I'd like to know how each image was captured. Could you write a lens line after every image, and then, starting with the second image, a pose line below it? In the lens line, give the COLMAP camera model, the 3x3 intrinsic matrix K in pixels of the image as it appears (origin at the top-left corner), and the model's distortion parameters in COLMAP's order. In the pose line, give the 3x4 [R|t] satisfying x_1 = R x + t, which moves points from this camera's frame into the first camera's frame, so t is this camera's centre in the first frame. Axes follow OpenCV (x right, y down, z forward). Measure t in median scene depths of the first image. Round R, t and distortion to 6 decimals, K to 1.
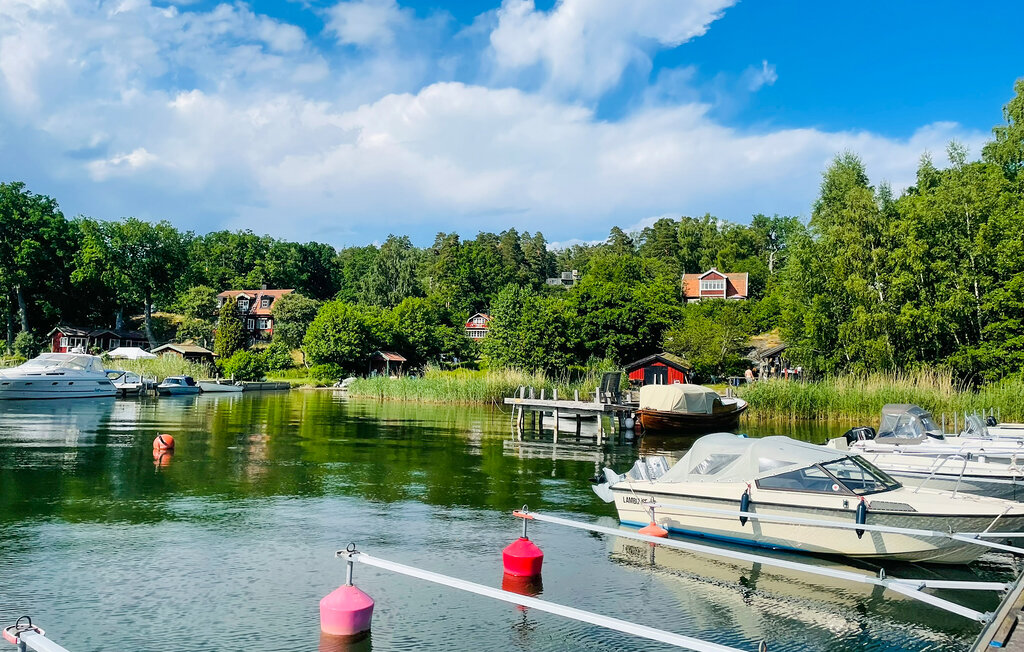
lens RADIAL K [[1005.4, 0, 512.1], [0, 1005.4, 322.8], [0, 0, 1]] dist [0.024737, 0.000000]
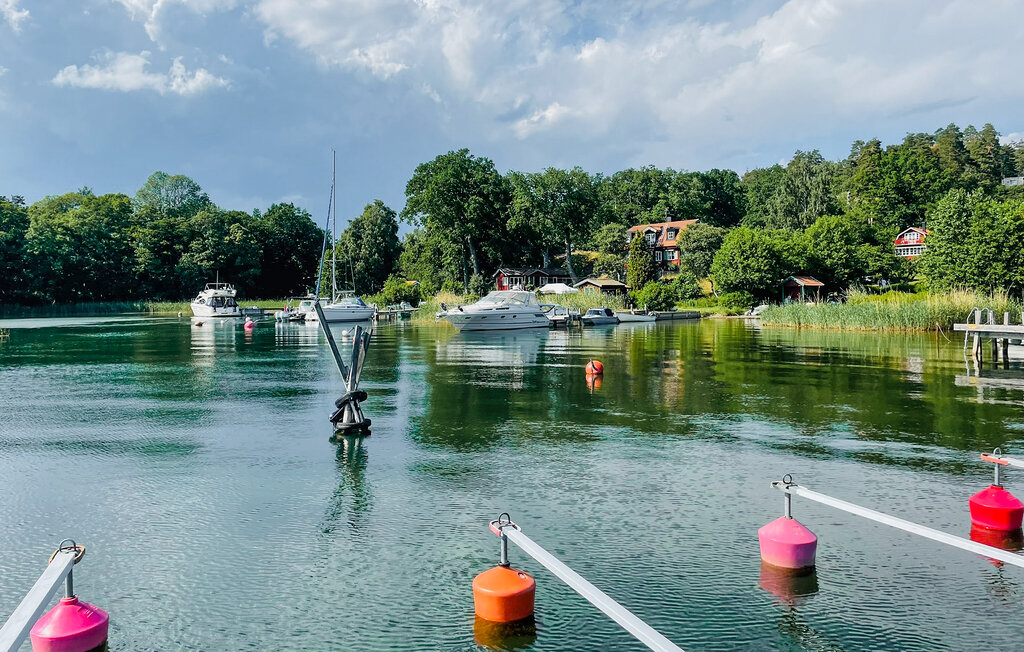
lens RADIAL K [[1005.4, 0, 511.9], [0, 1005.4, 330.3], [0, 0, 1]] dist [0.024737, 0.000000]
pose [[0.762532, -0.012301, -0.646834, 0.291070], [0.058798, 0.996999, 0.050356, 0.016108], [0.644273, -0.076430, 0.760967, 0.106953]]
